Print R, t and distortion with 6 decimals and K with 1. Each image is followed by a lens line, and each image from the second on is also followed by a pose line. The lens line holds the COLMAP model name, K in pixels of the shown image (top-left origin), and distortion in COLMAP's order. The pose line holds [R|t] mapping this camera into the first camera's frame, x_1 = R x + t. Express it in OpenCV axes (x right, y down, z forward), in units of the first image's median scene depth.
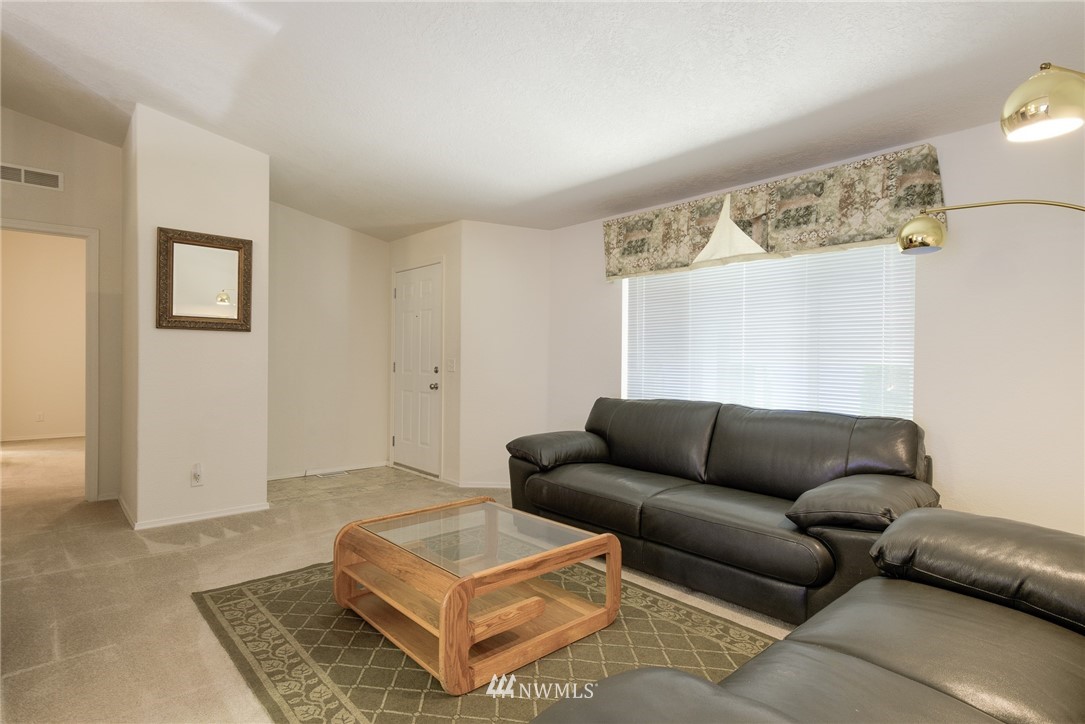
lens RADIAL K [[566.1, 0, 545.5], [0, 566.1, 361.5], [0, 0, 1]] dist [0.013550, -0.000683]
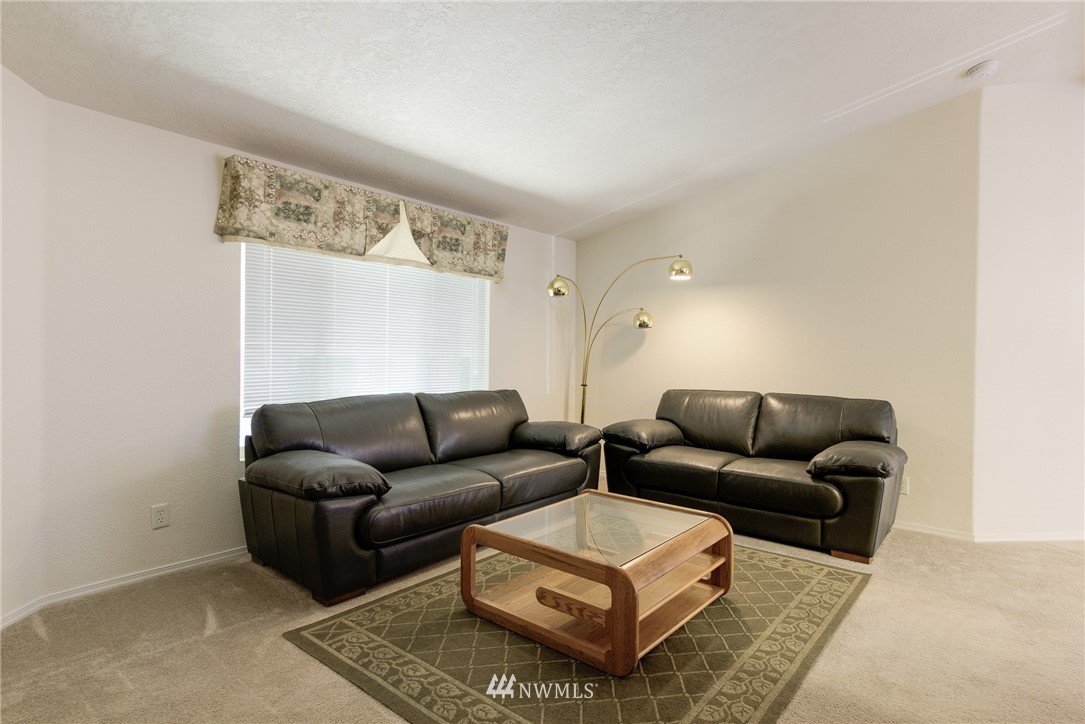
lens RADIAL K [[566.1, 0, 545.5], [0, 566.1, 361.5], [0, 0, 1]] dist [0.013550, -0.000683]
pose [[-0.147605, -0.017689, 0.988888, -0.804897], [-0.005693, 0.999839, 0.017035, -0.007892], [-0.989030, -0.003115, -0.147682, 0.894309]]
